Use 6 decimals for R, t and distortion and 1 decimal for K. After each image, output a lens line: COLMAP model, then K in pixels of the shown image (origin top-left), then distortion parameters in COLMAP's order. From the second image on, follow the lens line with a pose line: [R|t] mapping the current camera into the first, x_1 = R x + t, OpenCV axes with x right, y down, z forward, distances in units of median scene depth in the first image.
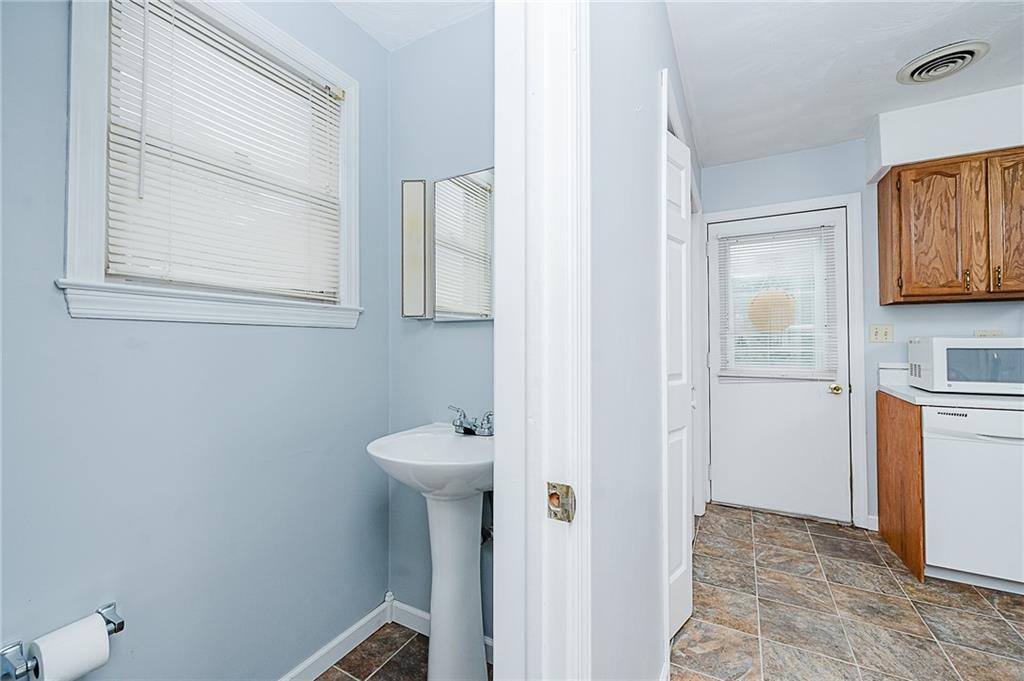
lens RADIAL K [[421.1, 0, 505.0], [0, 421.1, 334.2], [0, 0, 1]] dist [-0.008171, 0.001019]
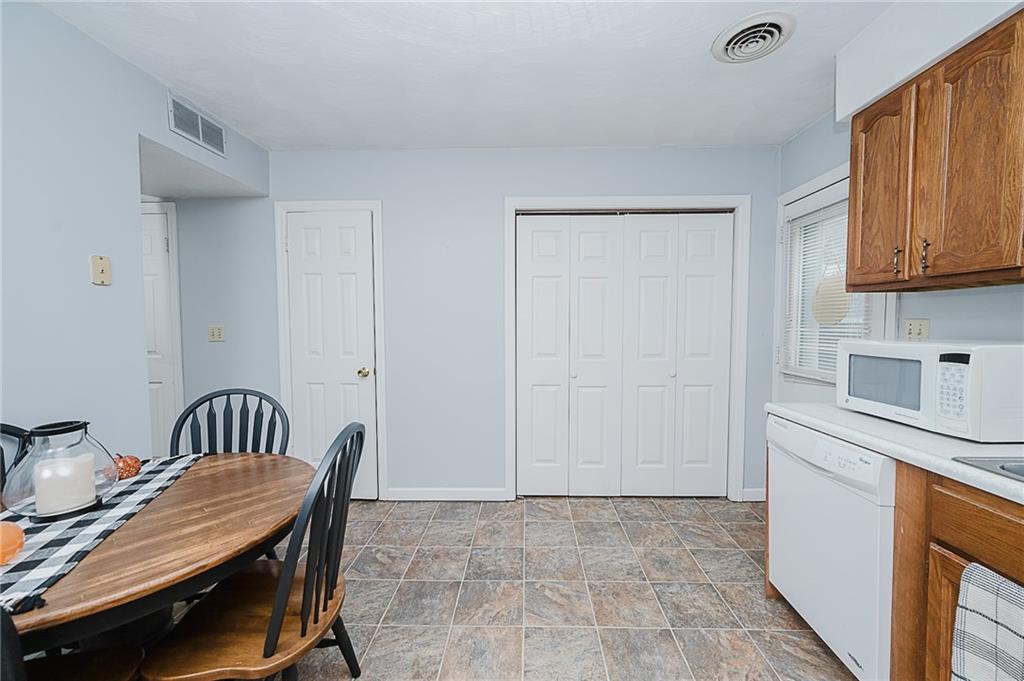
lens RADIAL K [[421.1, 0, 519.8], [0, 421.1, 343.7], [0, 0, 1]] dist [-0.008171, 0.001019]
pose [[0.457072, 0.051463, -0.887939, 1.406178], [0.017721, 0.997600, 0.066941, -0.046962], [0.889253, -0.046333, 0.455063, 0.088353]]
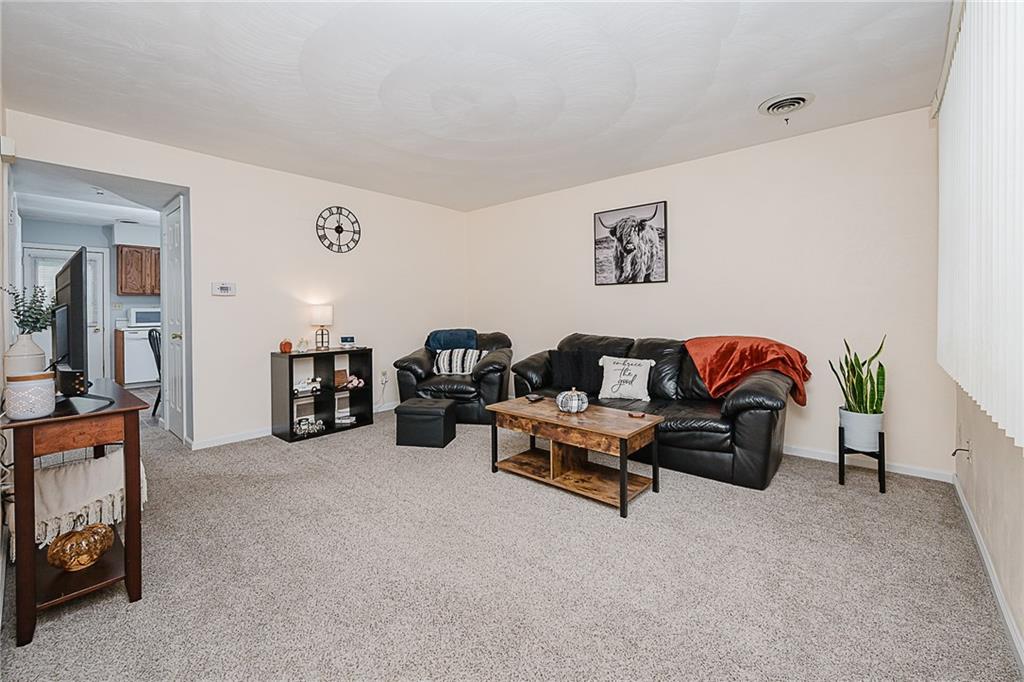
lens RADIAL K [[428.5, 0, 506.9], [0, 428.5, 303.6], [0, 0, 1]] dist [-0.001262, 0.000945]
pose [[0.230409, -0.001408, 0.973093, -1.224119], [-0.017240, 0.999836, 0.005529, -0.084341], [-0.972941, -0.018050, 0.230347, -2.147941]]
